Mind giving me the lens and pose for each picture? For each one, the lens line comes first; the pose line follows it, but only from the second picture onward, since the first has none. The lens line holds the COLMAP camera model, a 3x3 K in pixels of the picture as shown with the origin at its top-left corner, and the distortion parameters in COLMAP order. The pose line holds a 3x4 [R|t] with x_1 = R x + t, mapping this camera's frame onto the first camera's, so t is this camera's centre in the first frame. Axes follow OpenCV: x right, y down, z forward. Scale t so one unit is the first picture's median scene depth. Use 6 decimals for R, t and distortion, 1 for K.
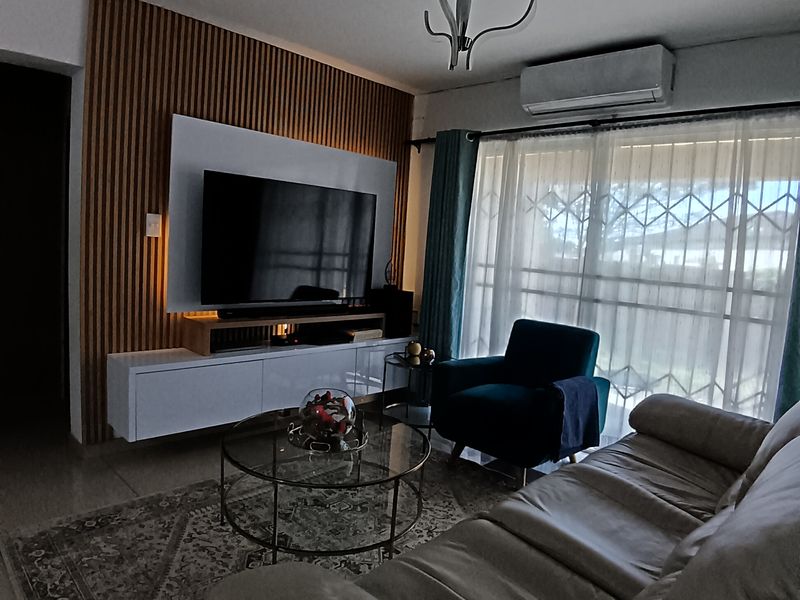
lens RADIAL K [[539.2, 0, 400.0], [0, 539.2, 300.0], [0, 0, 1]] dist [-0.072144, -0.000289]
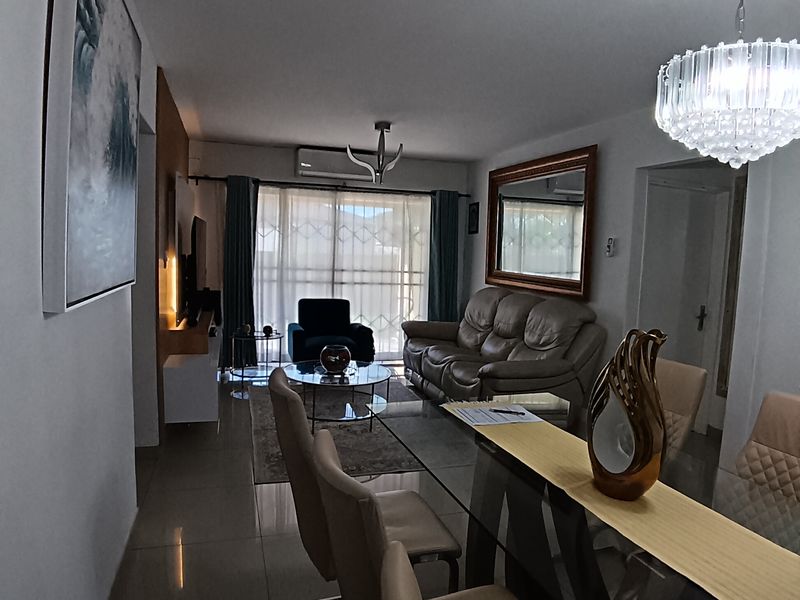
lens RADIAL K [[539.2, 0, 400.0], [0, 539.2, 300.0], [0, 0, 1]] dist [-0.072144, -0.000289]
pose [[0.462046, -0.122448, 0.878362, -1.146752], [0.086504, 0.991922, 0.092775, -0.093886], [-0.882627, 0.033115, 0.468906, -0.044198]]
